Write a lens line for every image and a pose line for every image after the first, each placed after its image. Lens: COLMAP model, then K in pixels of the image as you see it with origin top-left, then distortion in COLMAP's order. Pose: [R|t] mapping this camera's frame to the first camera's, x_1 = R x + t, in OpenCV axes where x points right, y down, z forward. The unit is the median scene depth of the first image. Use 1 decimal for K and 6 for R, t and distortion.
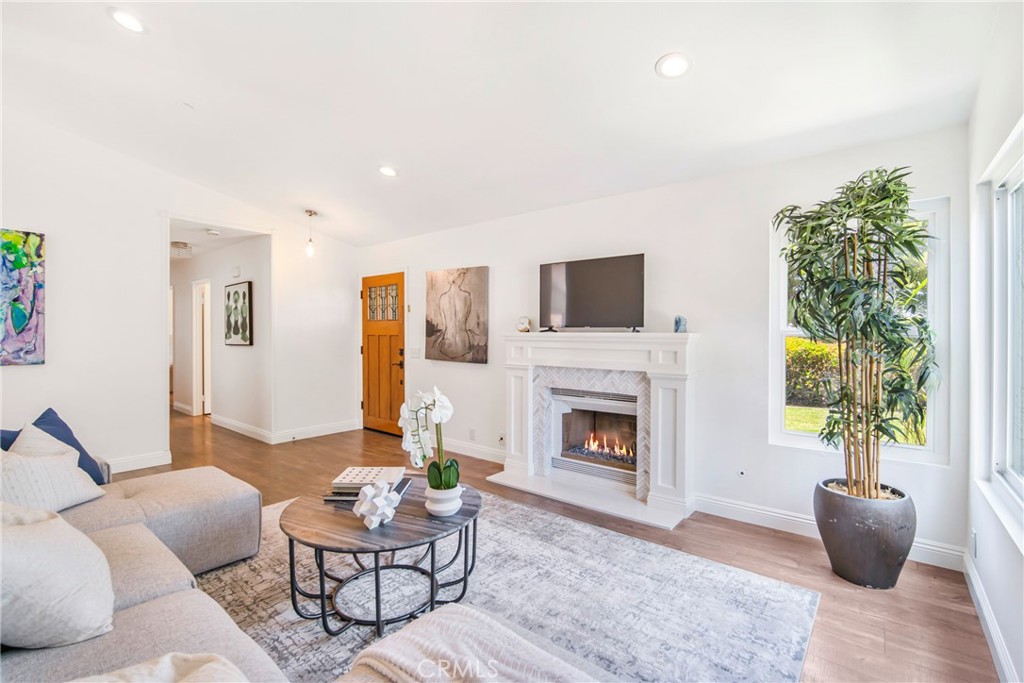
lens RADIAL K [[443.9, 0, 523.6], [0, 443.9, 336.5], [0, 0, 1]] dist [-0.007119, -0.002213]
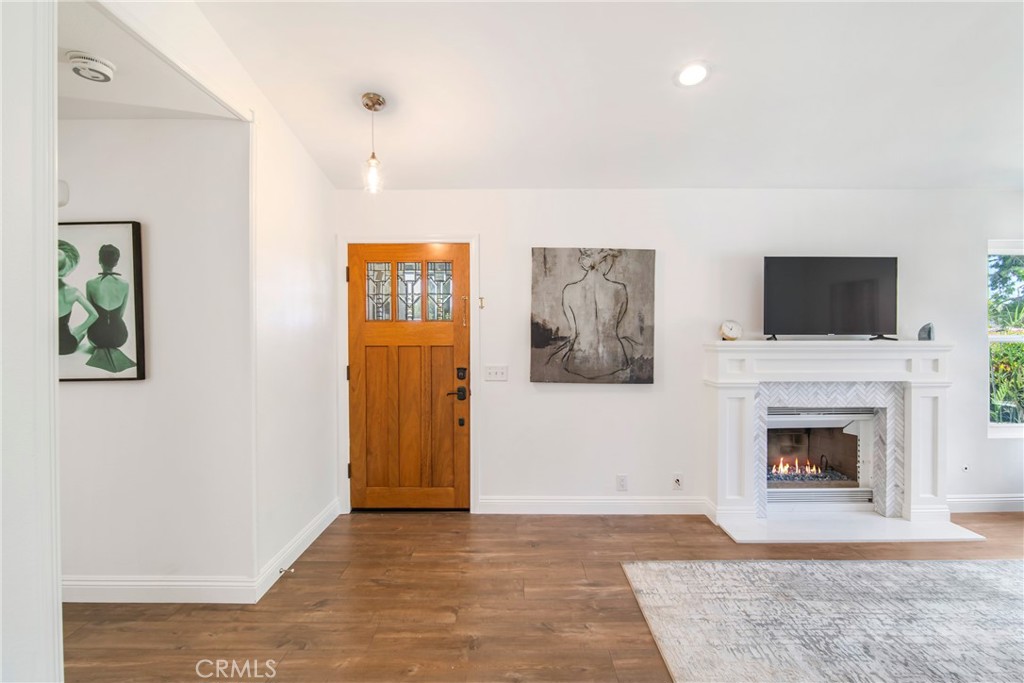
lens RADIAL K [[443.9, 0, 495.0], [0, 443.9, 334.7], [0, 0, 1]] dist [-0.007119, -0.002213]
pose [[0.791267, -0.008976, 0.611405, -0.720558], [0.009020, 0.999955, 0.003006, -0.022910], [-0.611404, 0.003137, 0.791312, 0.569088]]
